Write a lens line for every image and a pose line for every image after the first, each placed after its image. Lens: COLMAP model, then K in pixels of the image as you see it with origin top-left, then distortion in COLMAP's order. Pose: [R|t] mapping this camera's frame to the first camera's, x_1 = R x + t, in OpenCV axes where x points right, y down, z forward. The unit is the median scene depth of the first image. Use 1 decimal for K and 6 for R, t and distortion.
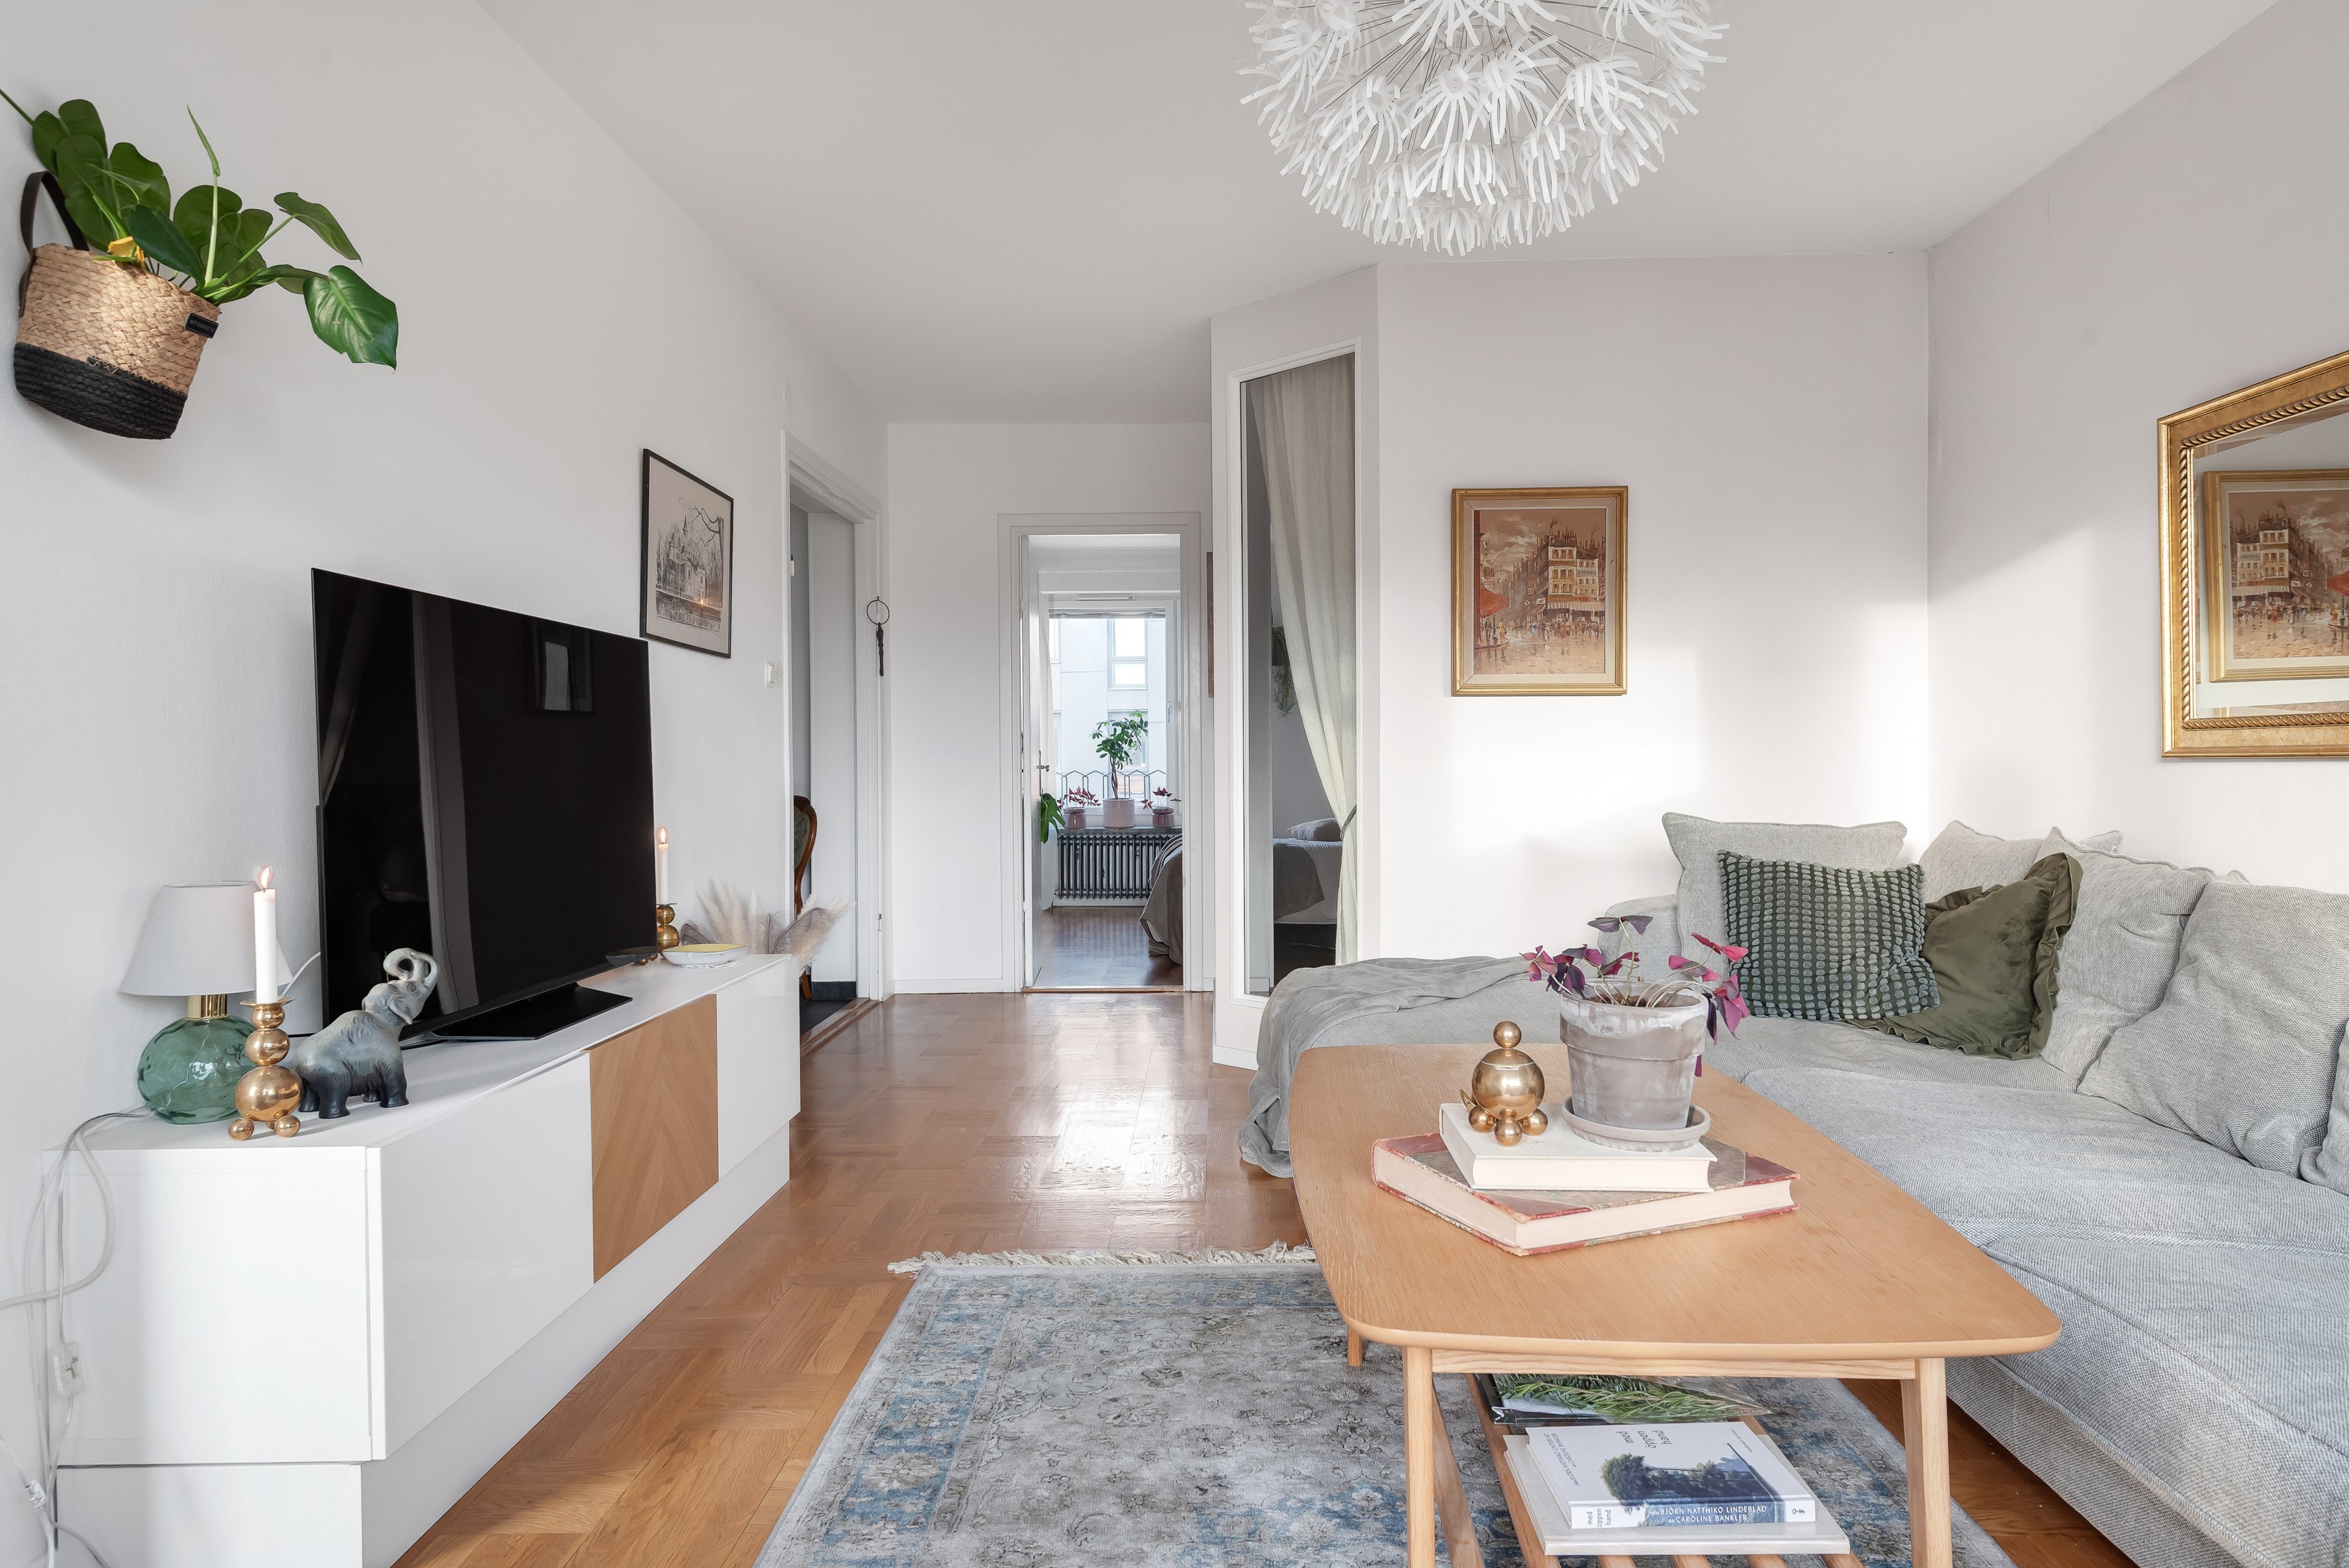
lens RADIAL K [[1434.1, 0, 1185.2], [0, 1434.1, 774.7], [0, 0, 1]] dist [0.050454, -0.035884]
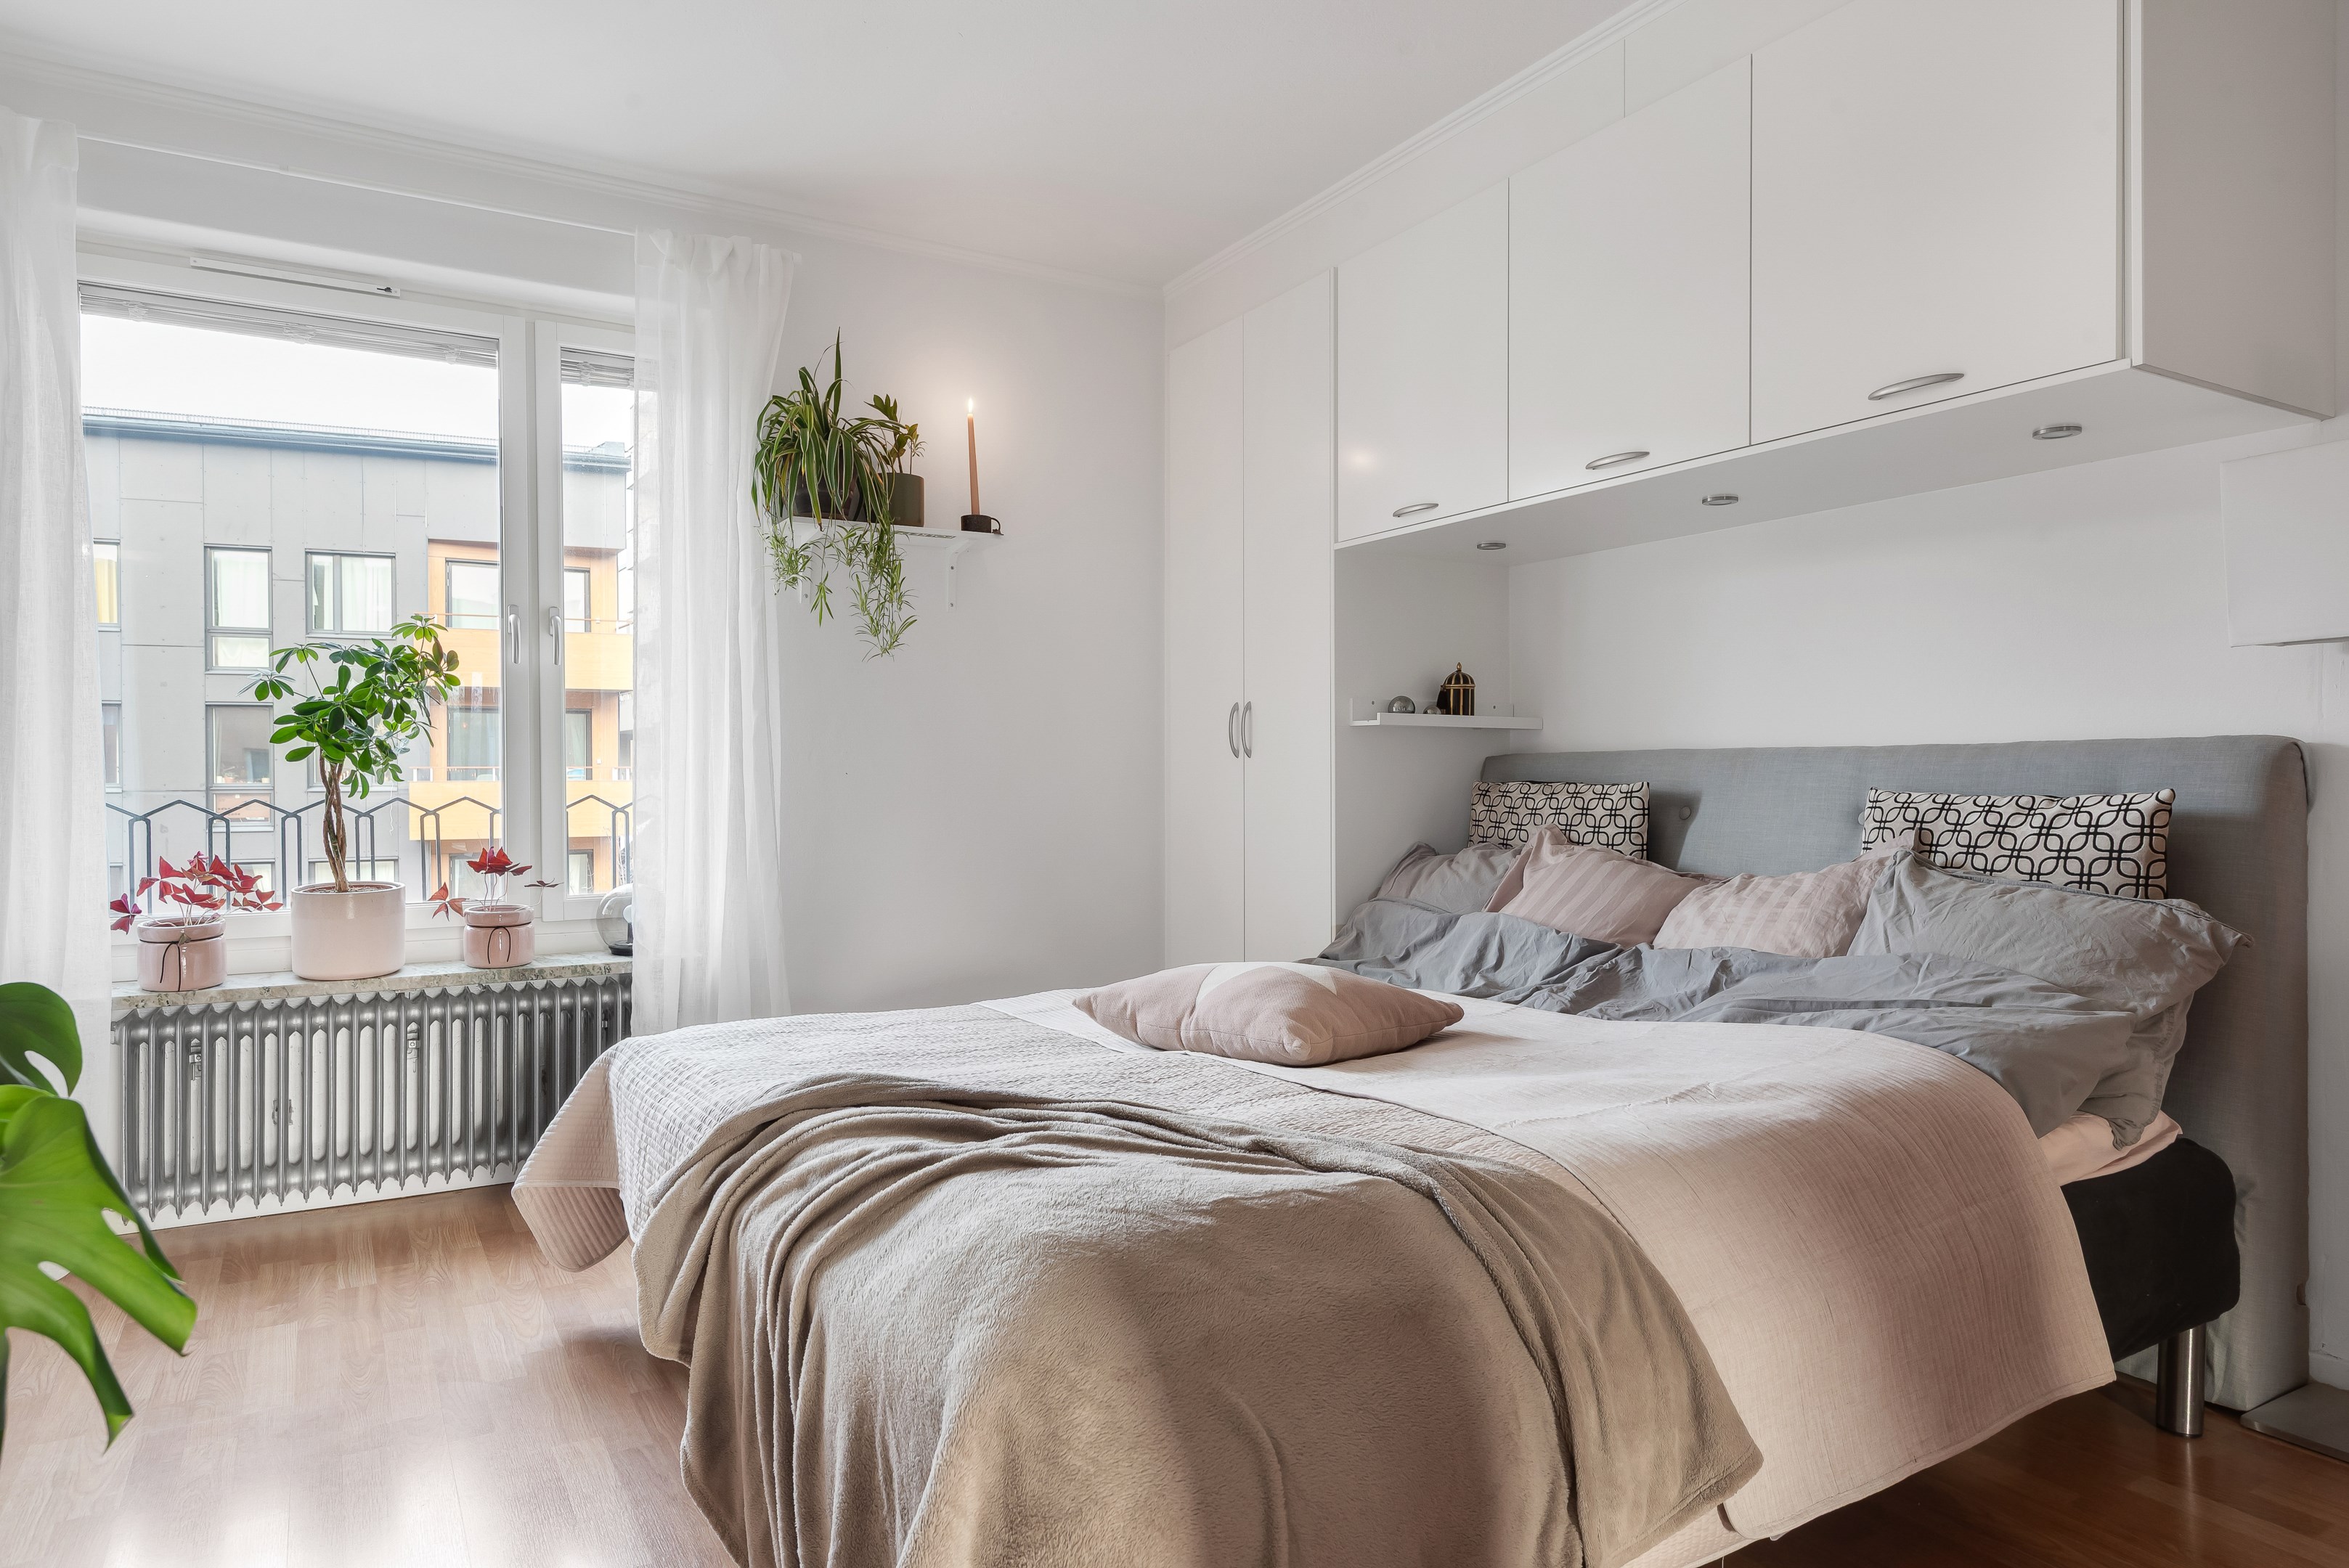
lens RADIAL K [[1434.1, 0, 1185.2], [0, 1434.1, 774.7], [0, 0, 1]] dist [0.050454, -0.035884]
pose [[0.854081, 0.008720, 0.520067, -0.056085], [-0.000707, 0.999878, -0.015604, -0.004039], [-0.520139, 0.012959, 0.853983, 0.622468]]
